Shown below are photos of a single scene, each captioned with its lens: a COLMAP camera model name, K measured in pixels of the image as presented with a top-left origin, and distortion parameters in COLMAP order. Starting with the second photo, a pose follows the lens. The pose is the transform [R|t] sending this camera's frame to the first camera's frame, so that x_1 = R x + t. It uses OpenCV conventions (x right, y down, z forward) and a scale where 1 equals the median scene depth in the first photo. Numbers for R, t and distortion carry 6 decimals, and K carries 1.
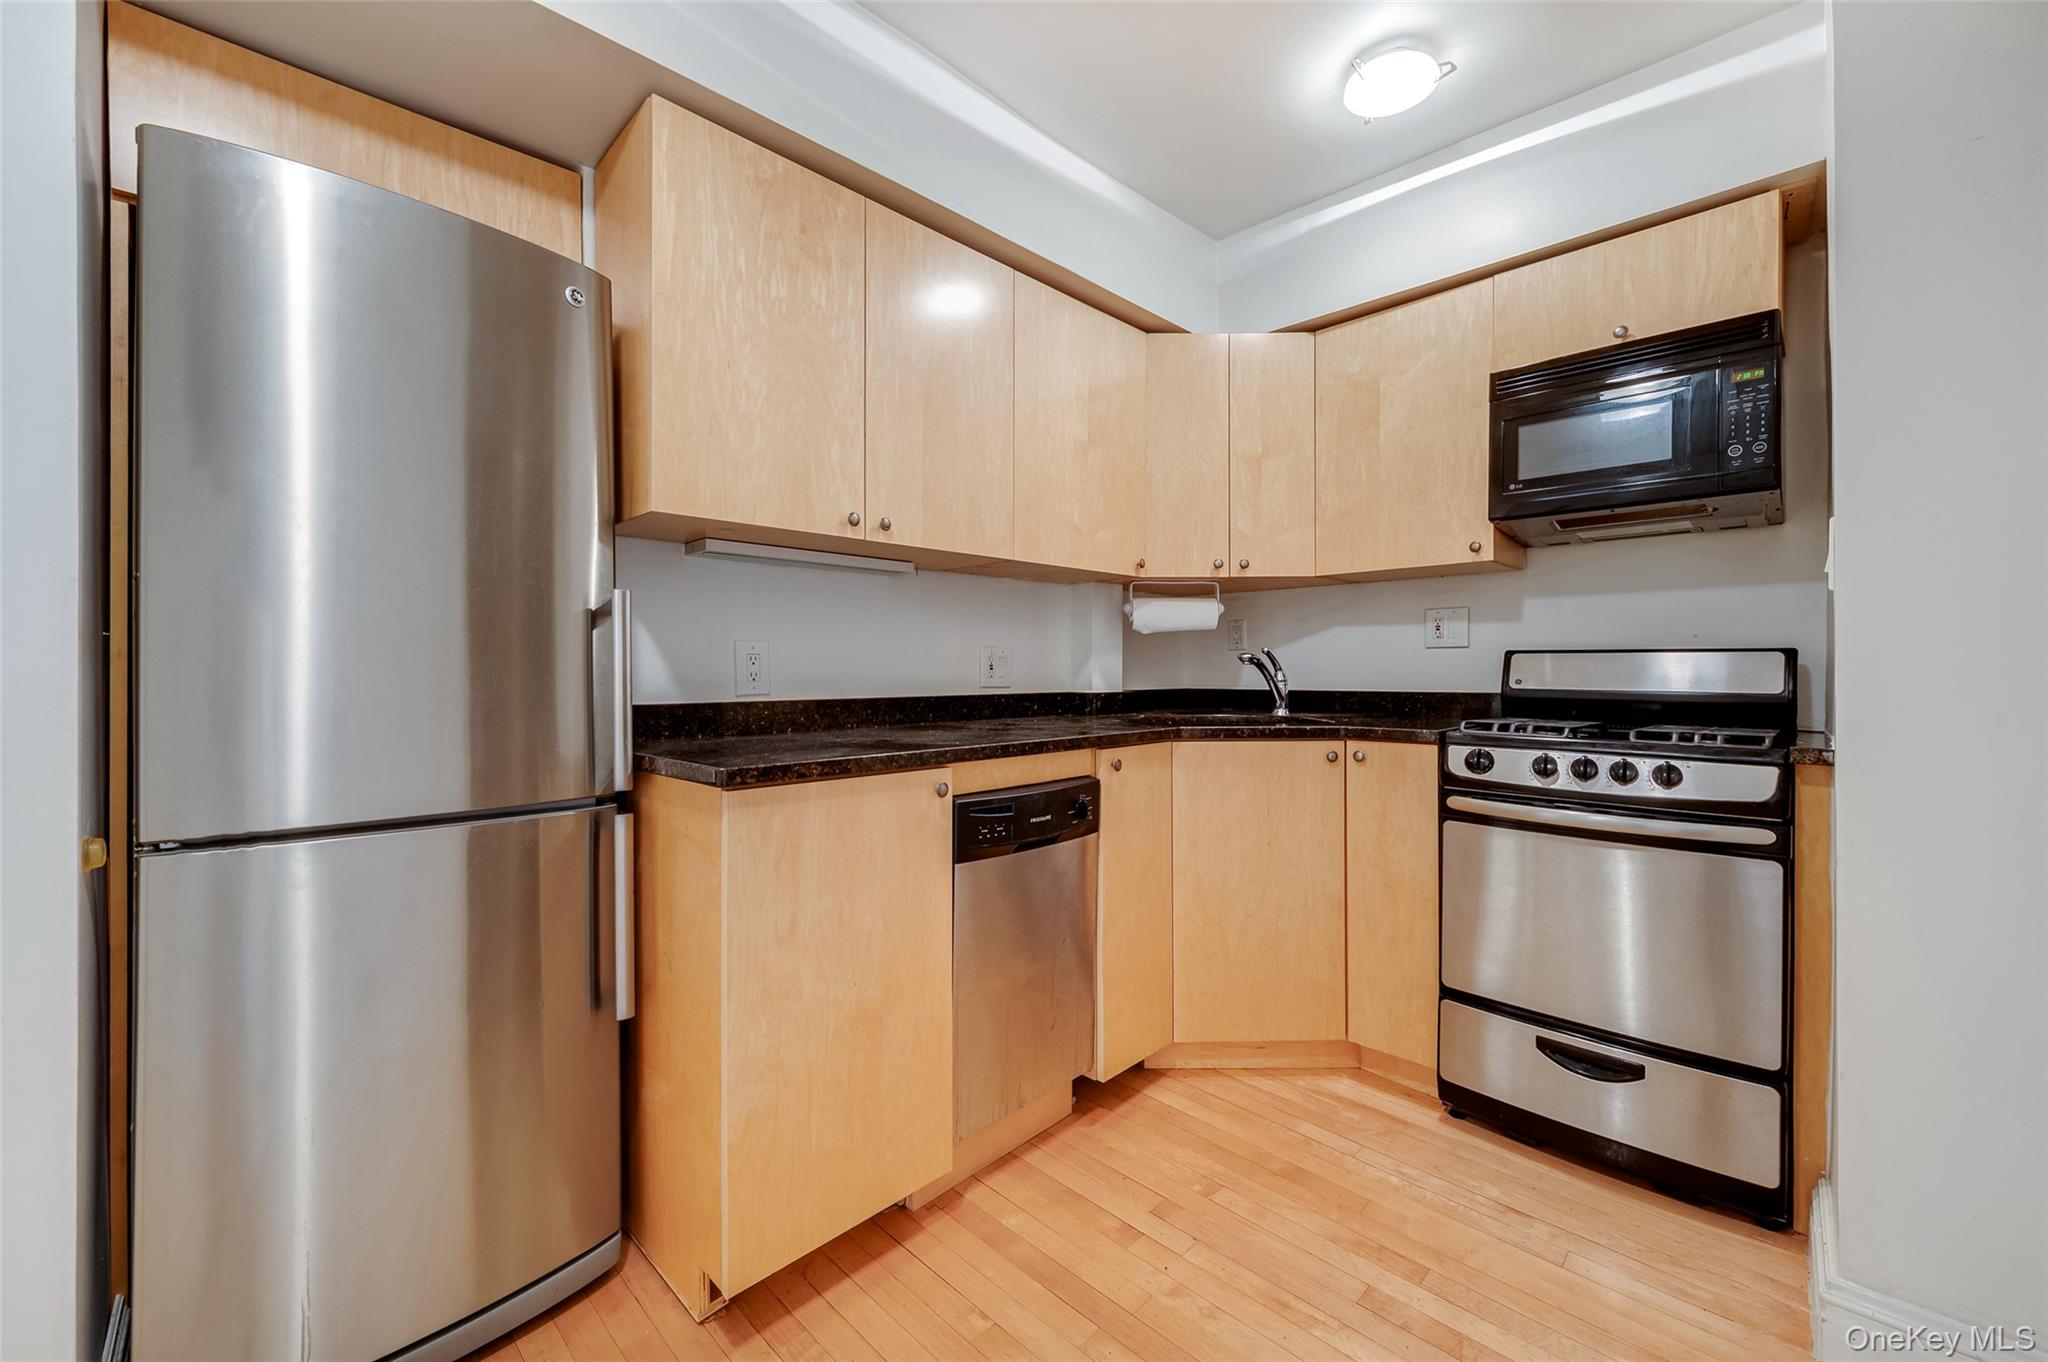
lens RADIAL K [[817.9, 0, 1032.0], [0, 817.9, 673.4], [0, 0, 1]] dist [0.001549, 0.001014]
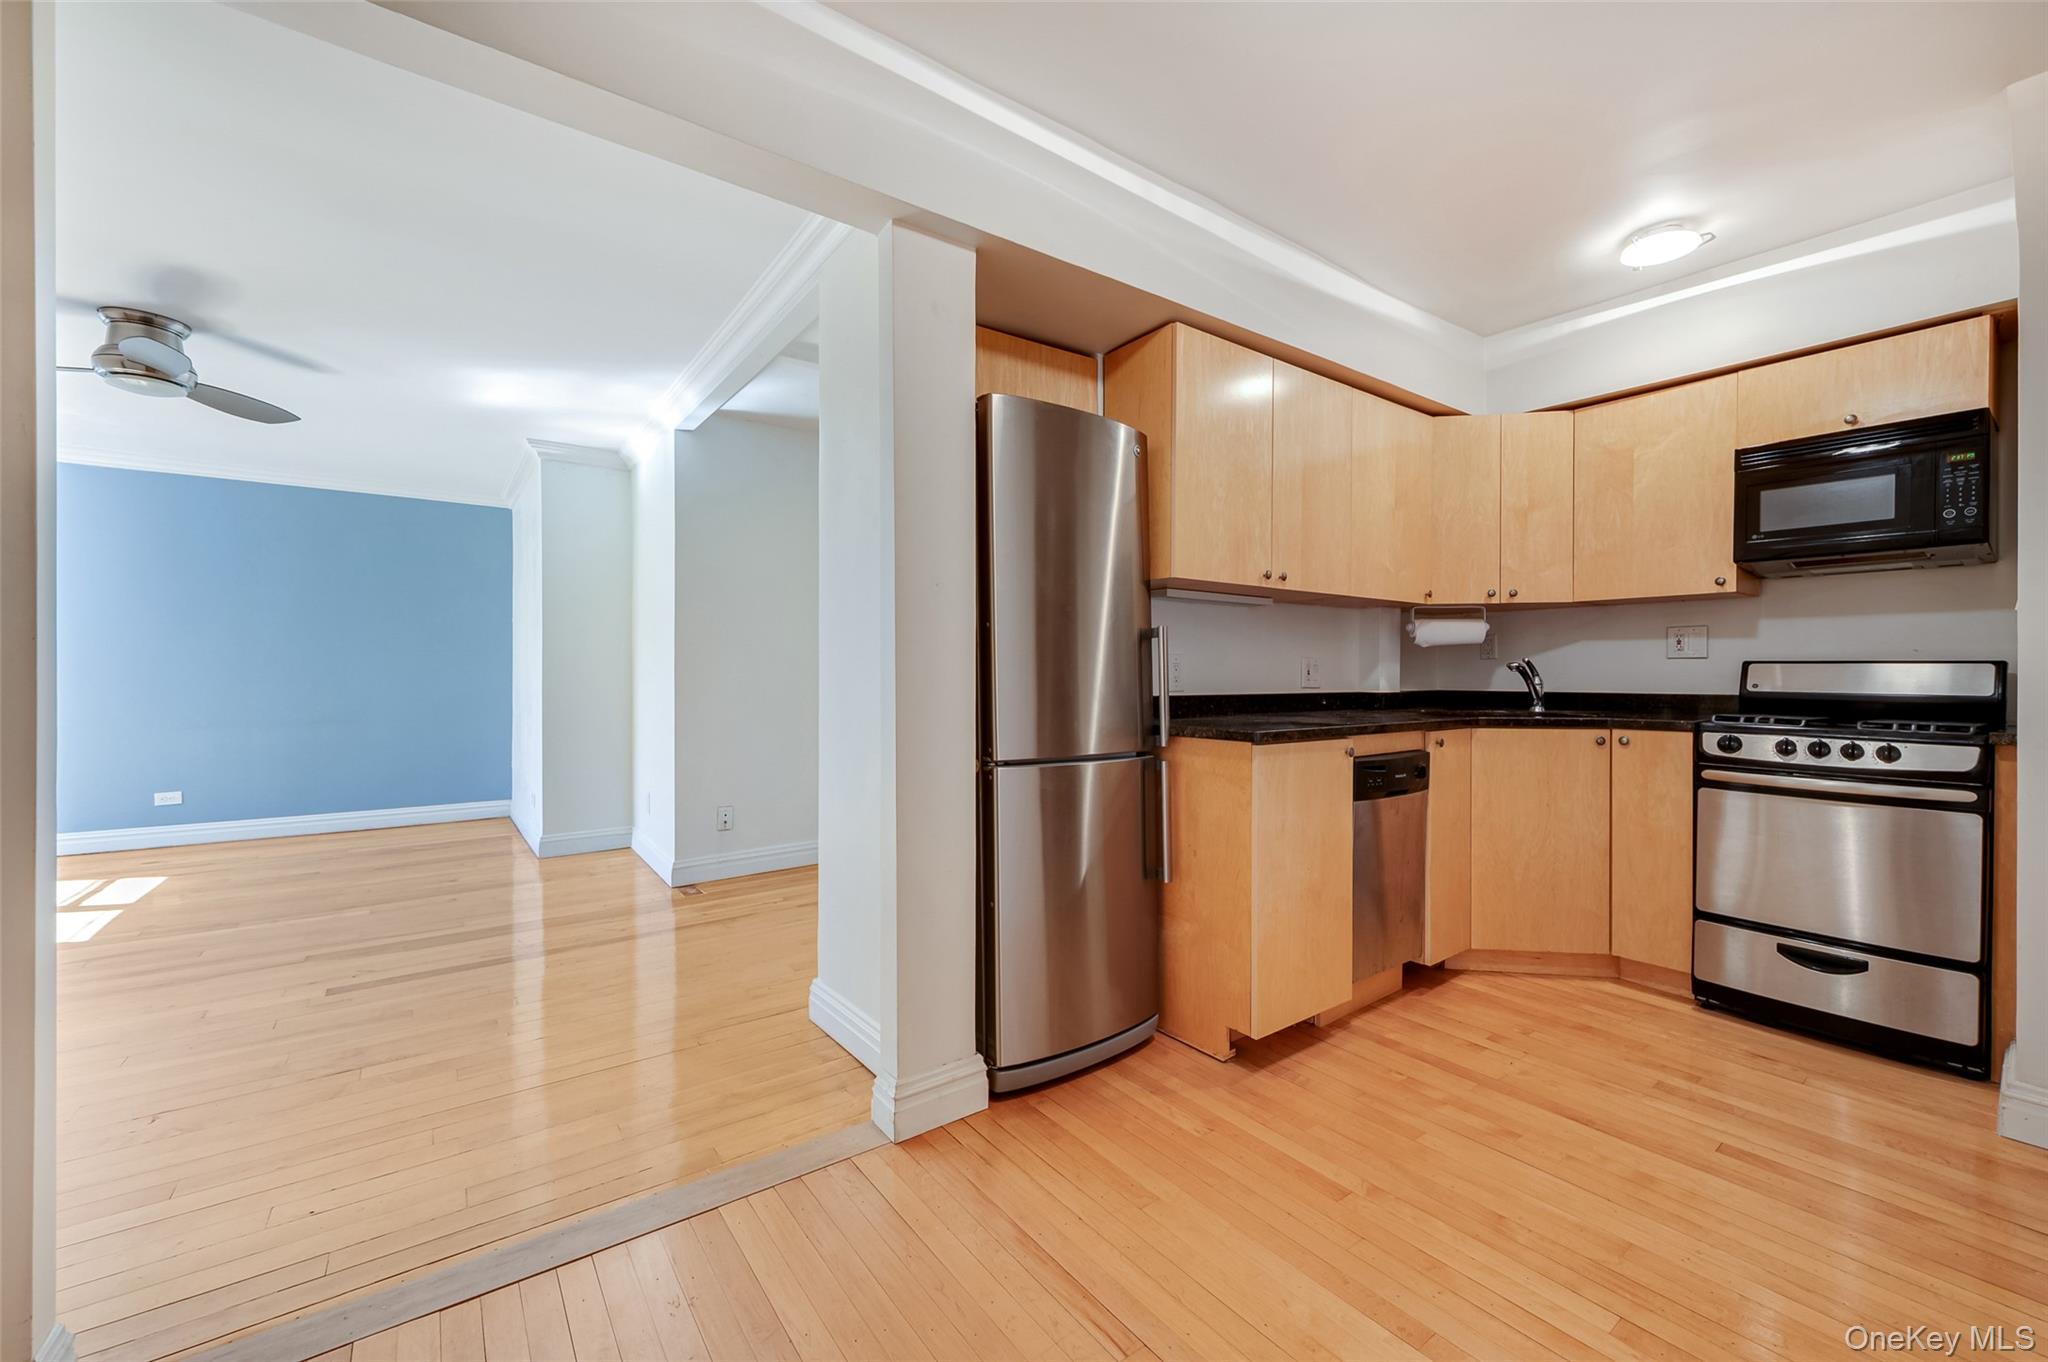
lens RADIAL K [[817.9, 0, 1028.1], [0, 817.9, 678.2], [0, 0, 1]] dist [0.001549, 0.001014]
pose [[0.988094, 0.005261, -0.153763, -0.400931], [-0.004921, 0.999985, 0.002589, 0.000479], [0.153774, -0.001801, 0.988104, -0.530287]]
